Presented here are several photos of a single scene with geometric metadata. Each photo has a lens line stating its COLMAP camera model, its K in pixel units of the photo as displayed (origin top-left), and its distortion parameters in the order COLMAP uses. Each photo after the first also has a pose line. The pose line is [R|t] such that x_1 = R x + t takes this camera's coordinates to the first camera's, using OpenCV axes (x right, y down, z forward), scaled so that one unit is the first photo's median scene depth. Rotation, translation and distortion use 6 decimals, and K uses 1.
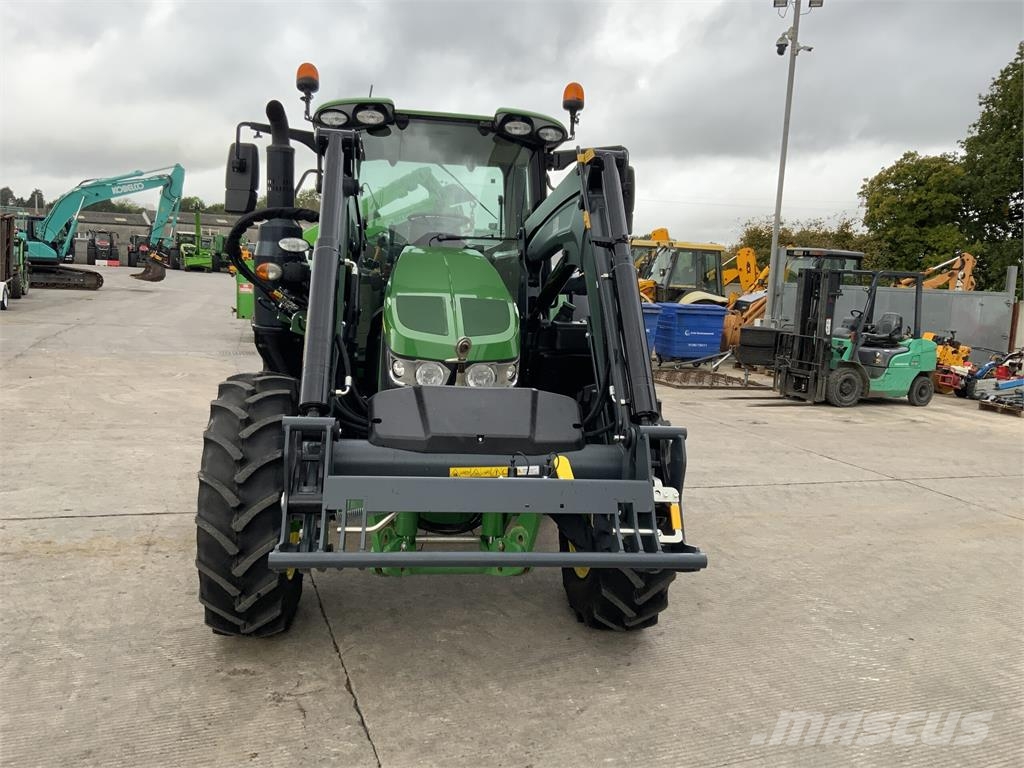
lens RADIAL K [[848.8, 0, 507.6], [0, 848.8, 380.3], [0, 0, 1]] dist [0.088901, -0.184637]
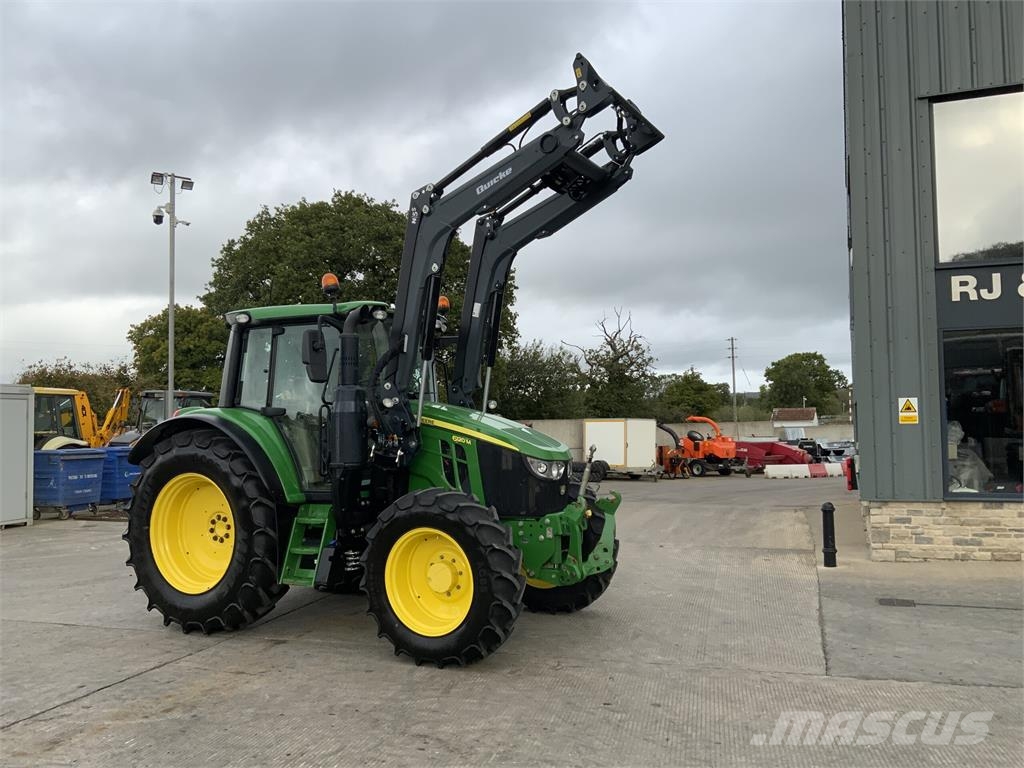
lens RADIAL K [[845.1, 0, 507.1], [0, 845.1, 380.6], [0, 0, 1]] dist [0.098159, -0.190922]
pose [[0.593992, -0.021986, 0.804170, -1.018640], [0.148031, 0.985544, -0.082396, -0.038958], [-0.790734, 0.167985, 0.588661, -0.002277]]
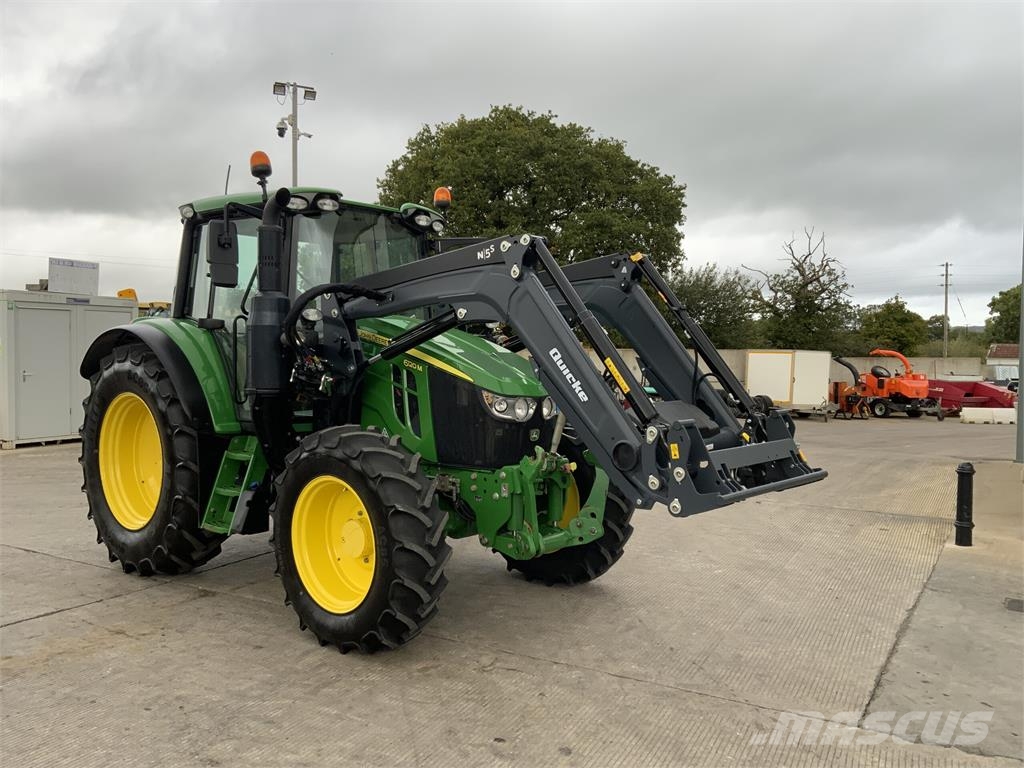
lens RADIAL K [[846.2, 0, 507.9], [0, 846.2, 383.6], [0, 0, 1]] dist [0.089494, -0.183437]
pose [[0.757491, -0.068931, 0.649196, -0.632389], [0.110131, 0.993651, -0.022998, -0.011008], [-0.643489, 0.088917, 0.760273, -0.012124]]
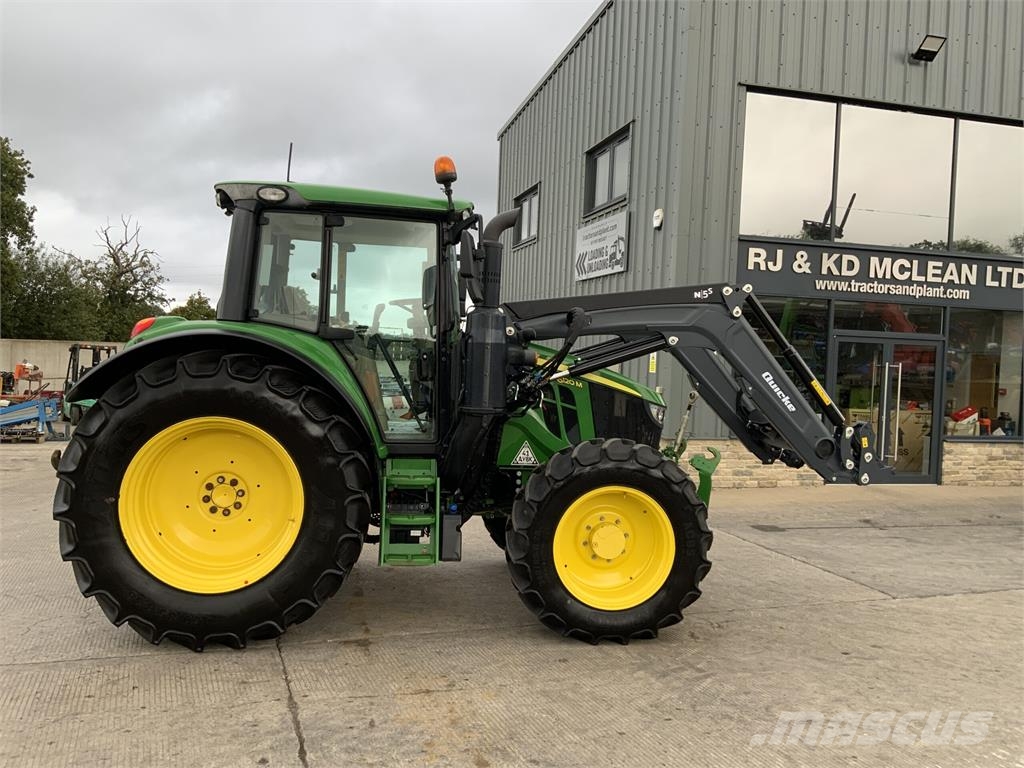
lens RADIAL K [[846.2, 0, 507.9], [0, 846.2, 383.6], [0, 0, 1]] dist [0.089494, -0.183437]
pose [[0.008975, -0.081651, 0.996621, -1.119084], [0.091928, 0.992508, 0.080486, -0.149817], [-0.995725, 0.090895, 0.016414, 0.813645]]
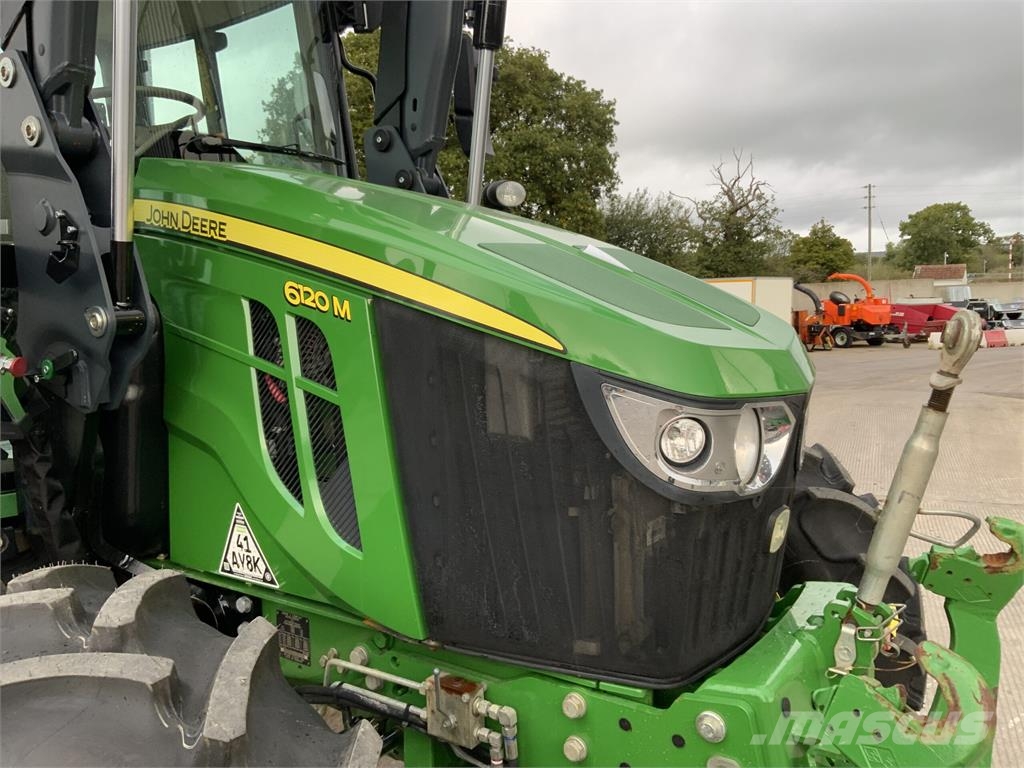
lens RADIAL K [[848.8, 0, 507.6], [0, 848.8, 380.3], [0, 0, 1]] dist [0.088901, -0.184637]
pose [[0.683767, -0.147313, 0.714676, -0.263433], [0.157475, 0.986121, 0.052601, -0.042925], [-0.712506, 0.076576, 0.697475, 0.528394]]
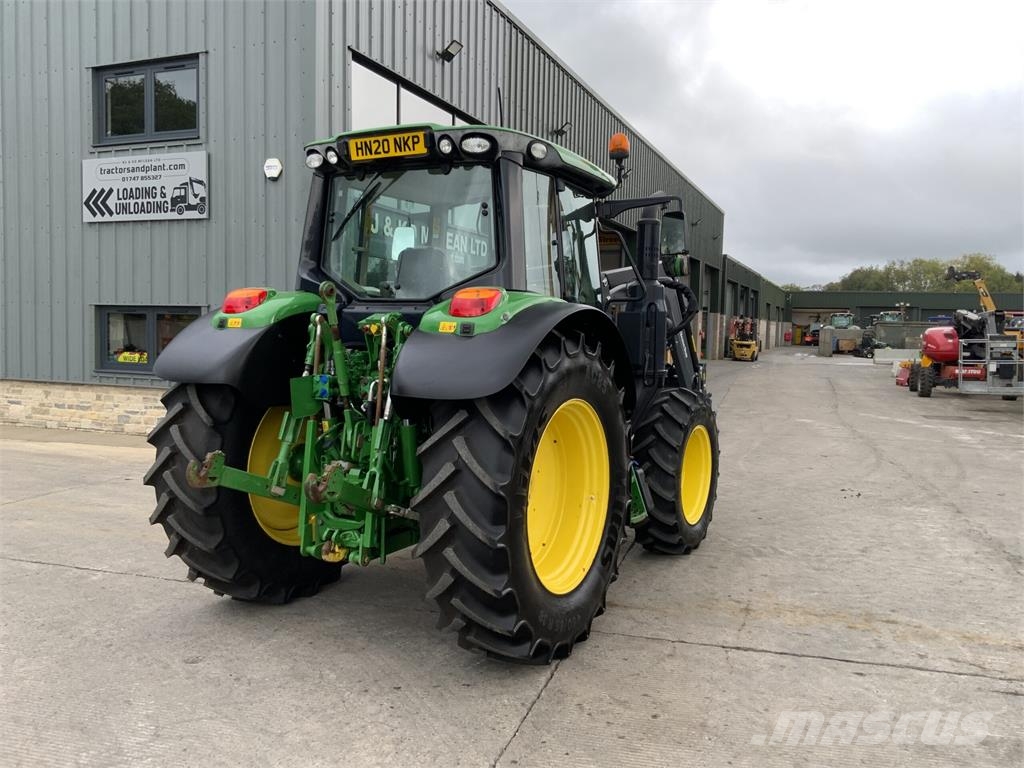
lens RADIAL K [[848.8, 0, 507.6], [0, 848.8, 380.3], [0, 0, 1]] dist [0.088901, -0.184637]
pose [[-0.799861, -0.101483, 0.591543, -0.693941], [0.021273, 0.980188, 0.196921, -0.244131], [-0.599808, 0.170094, -0.781856, 1.740208]]
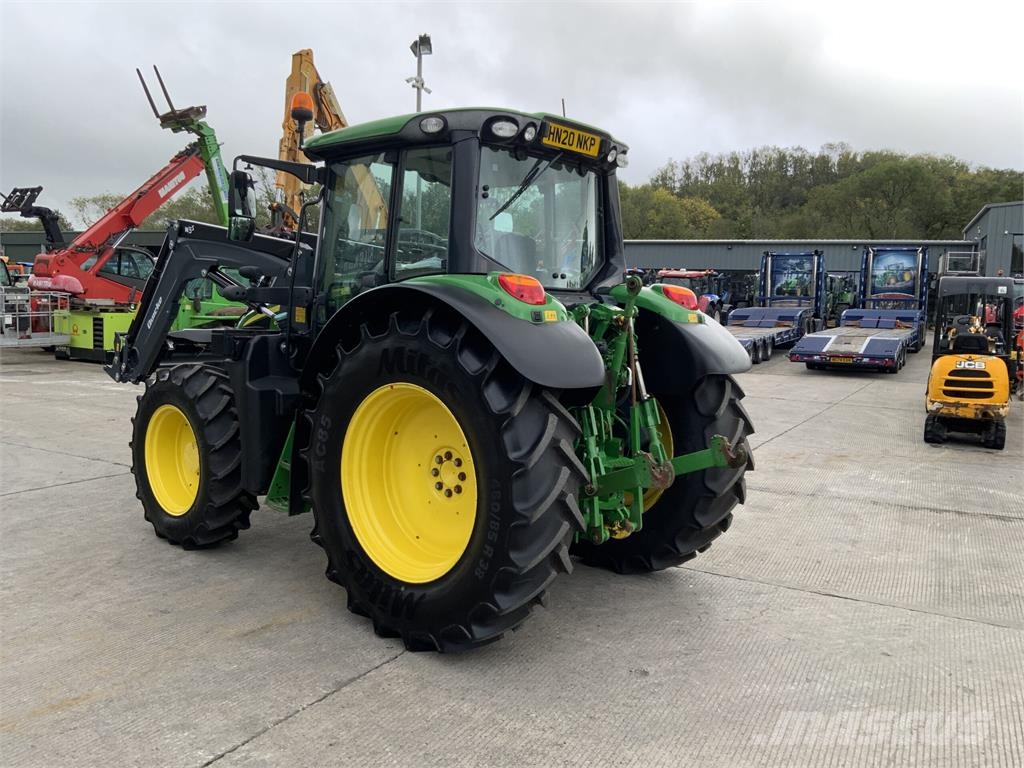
lens RADIAL K [[846.2, 0, 507.9], [0, 846.2, 383.6], [0, 0, 1]] dist [0.089494, -0.183437]
pose [[-0.747234, -0.010932, -0.664471, 0.499346], [-0.156406, 0.974671, 0.159852, -0.195343], [0.645893, 0.223374, -0.730018, 1.756380]]
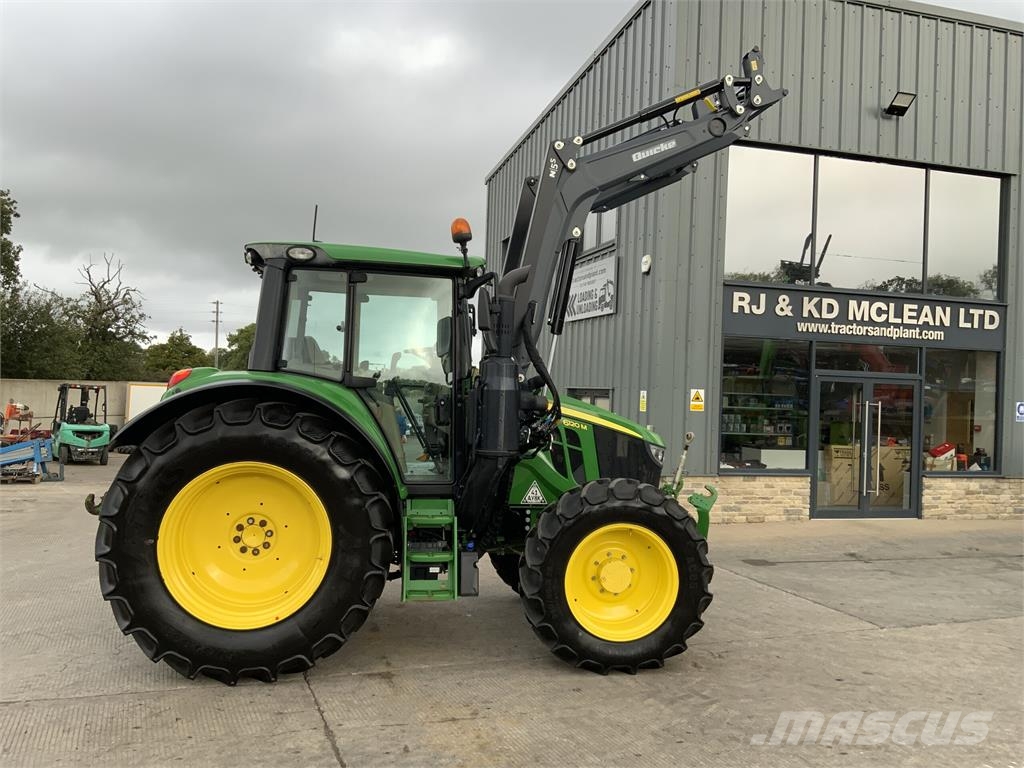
lens RADIAL K [[848.8, 0, 507.6], [0, 848.8, 380.3], [0, 0, 1]] dist [0.088901, -0.184637]
pose [[-0.014822, -0.037173, 0.999199, -1.186449], [0.095086, 0.994727, 0.038417, -0.170036], [-0.995359, 0.095579, -0.011209, 0.849575]]
